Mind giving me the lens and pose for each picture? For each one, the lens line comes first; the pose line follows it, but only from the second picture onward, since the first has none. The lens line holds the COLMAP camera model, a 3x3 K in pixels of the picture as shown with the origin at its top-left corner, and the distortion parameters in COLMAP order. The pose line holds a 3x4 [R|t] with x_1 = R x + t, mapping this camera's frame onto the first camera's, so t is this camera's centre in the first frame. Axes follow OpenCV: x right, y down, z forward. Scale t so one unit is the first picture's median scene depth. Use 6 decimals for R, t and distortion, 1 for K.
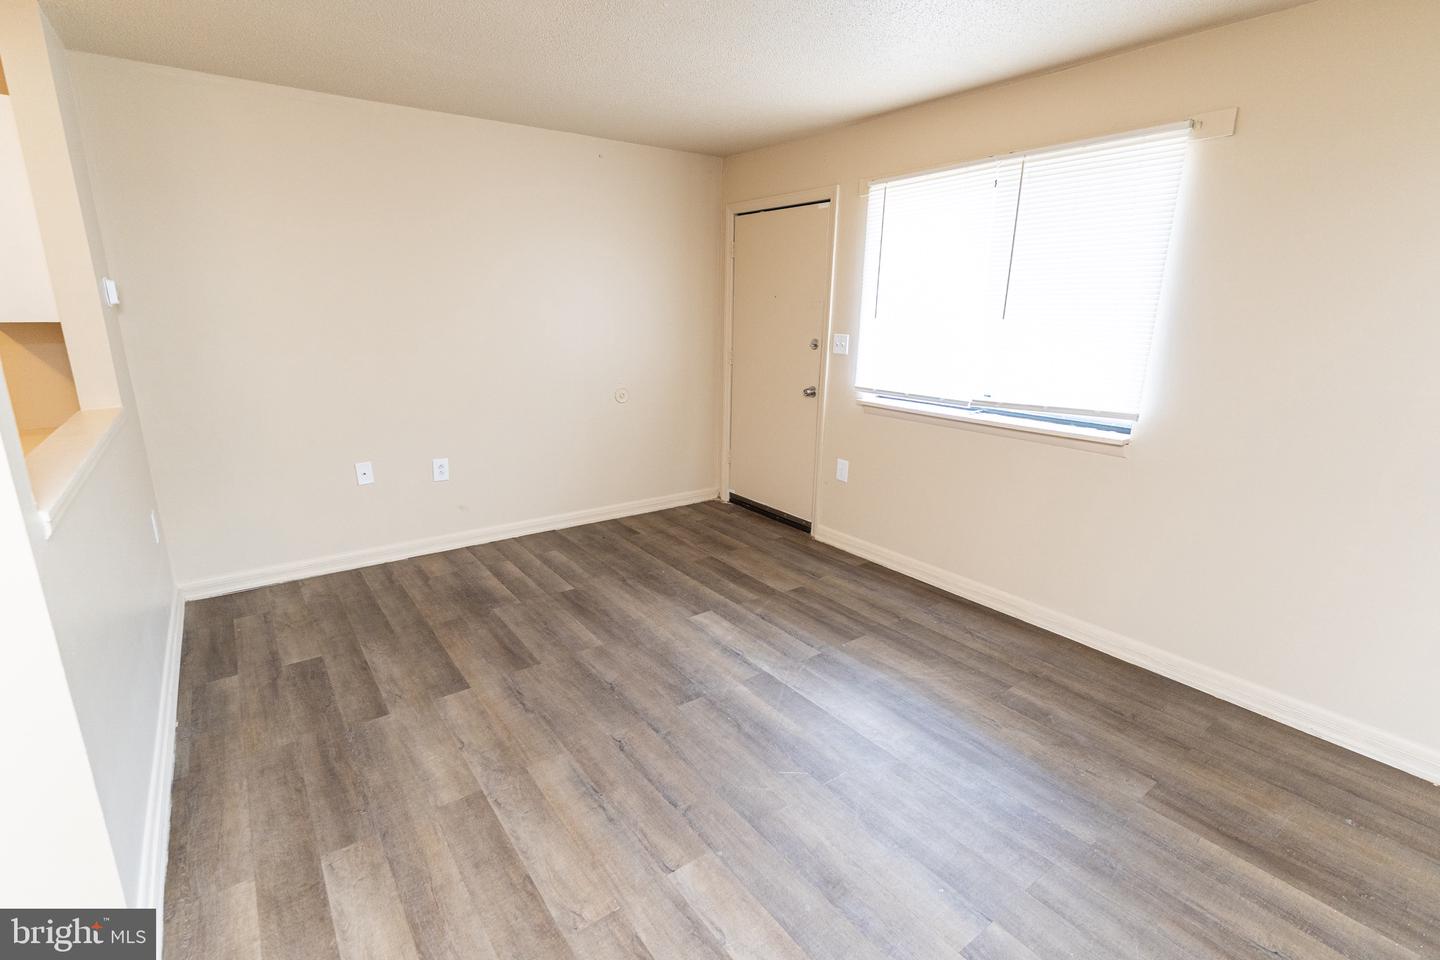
lens RADIAL K [[670.4, 0, 719.9], [0, 670.4, 480.9], [0, 0, 1]] dist [0.002355, -0.001268]
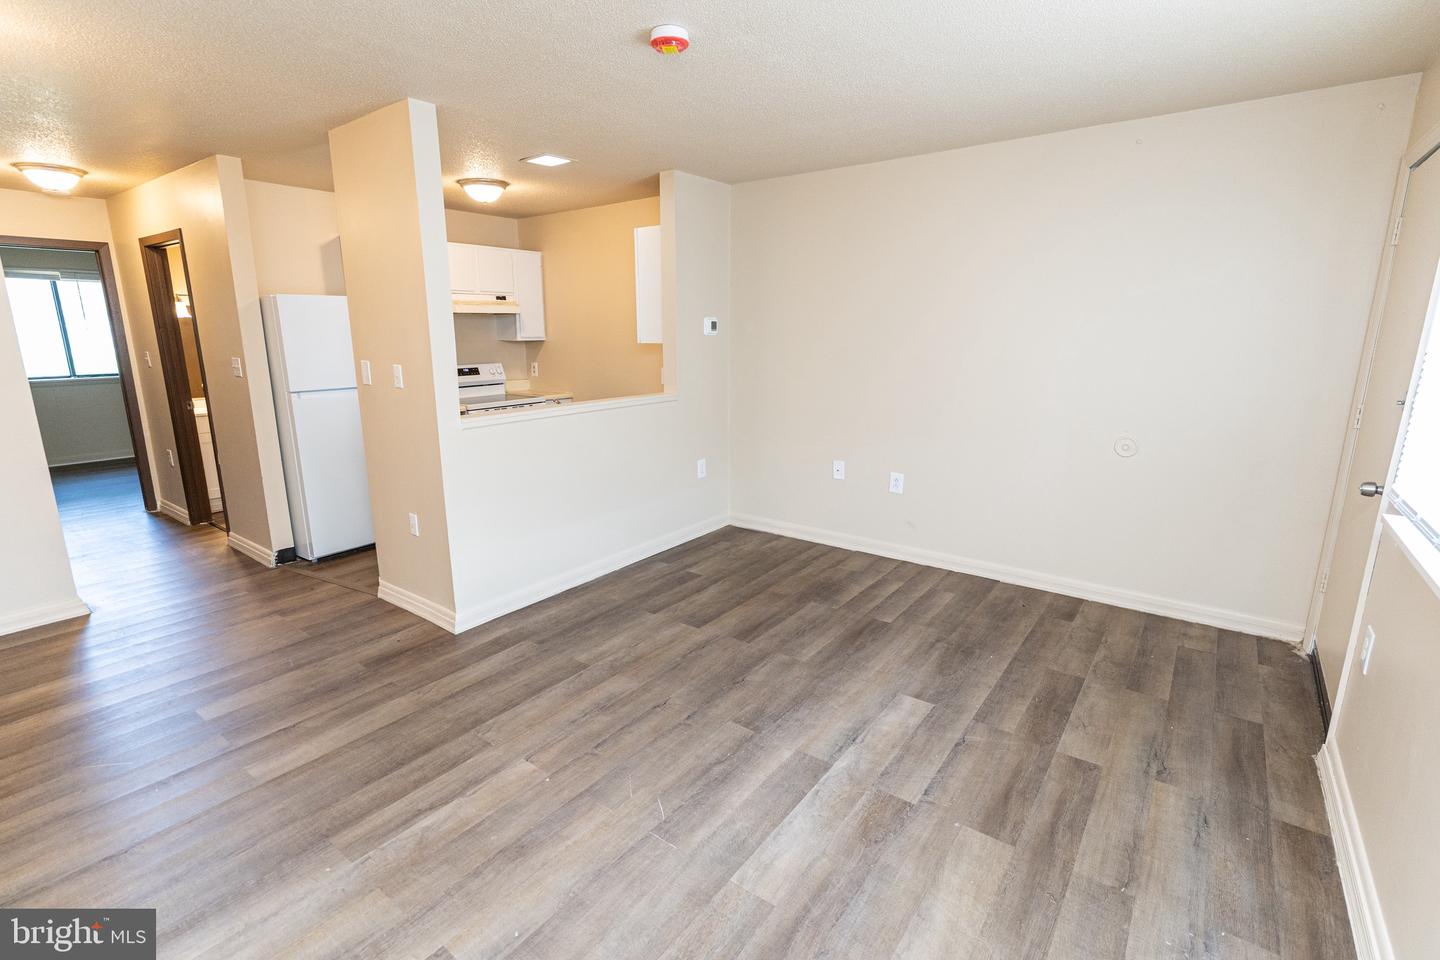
lens RADIAL K [[670.4, 0, 695.5], [0, 670.4, 487.5], [0, 0, 1]] dist [0.002355, -0.001268]
pose [[0.272913, 0.209317, -0.938991, 0.626311], [-0.238278, 0.960339, 0.144822, -0.108702], [0.932063, 0.184217, 0.311965, 0.440949]]
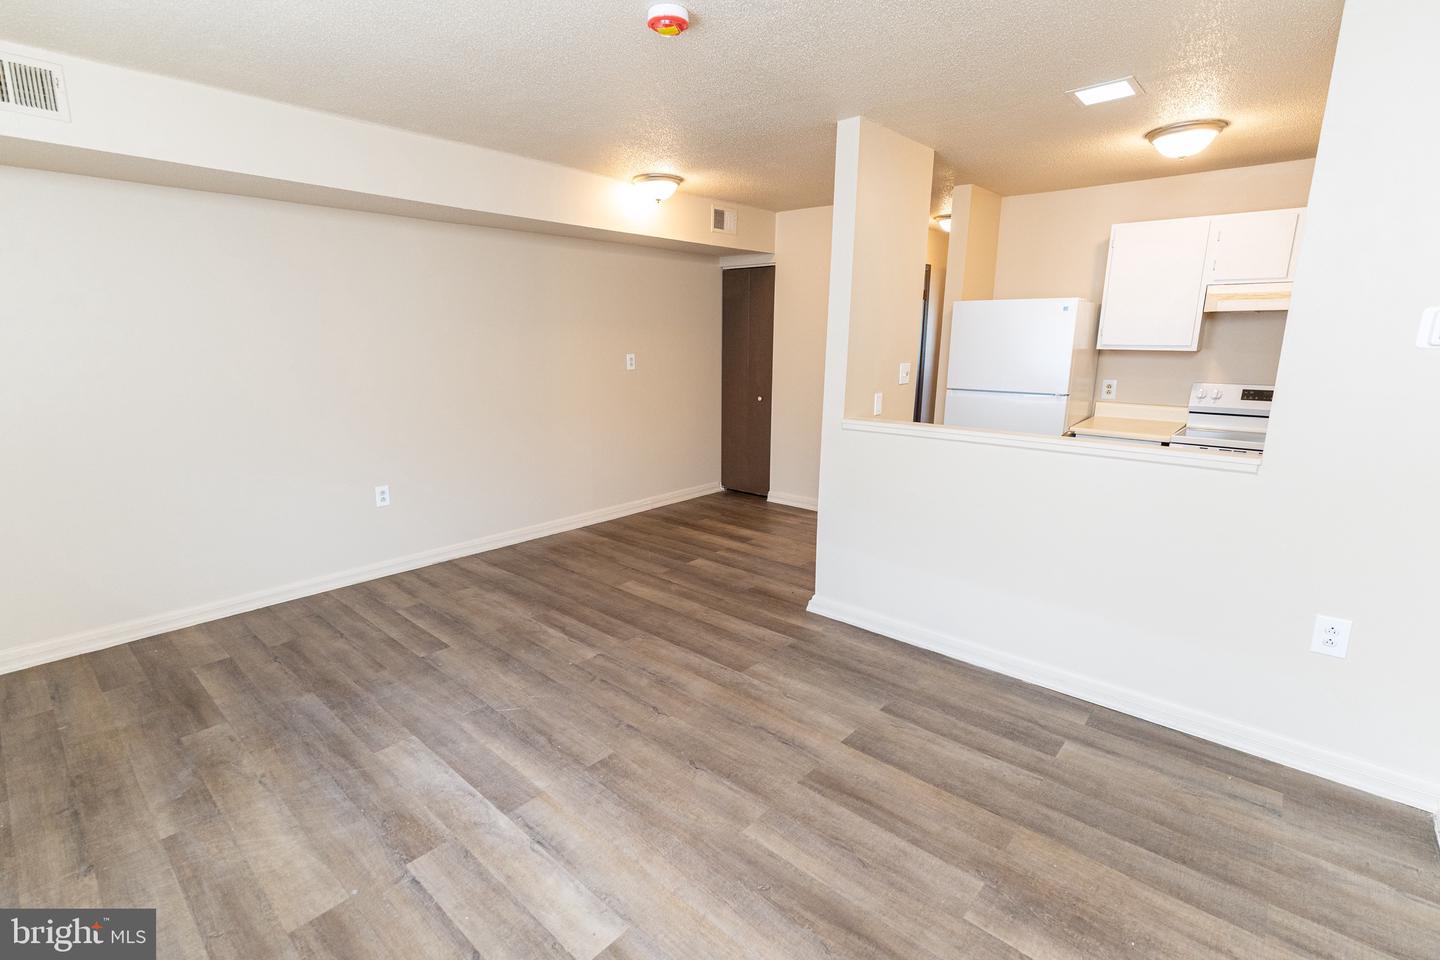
lens RADIAL K [[670.4, 0, 720.6], [0, 670.4, 475.6], [0, 0, 1]] dist [0.002355, -0.001268]
pose [[-0.978649, 0.027223, -0.203727, -0.021547], [-0.067035, 0.894717, 0.441574, -0.346200], [0.194299, 0.445803, -0.873790, 1.311410]]
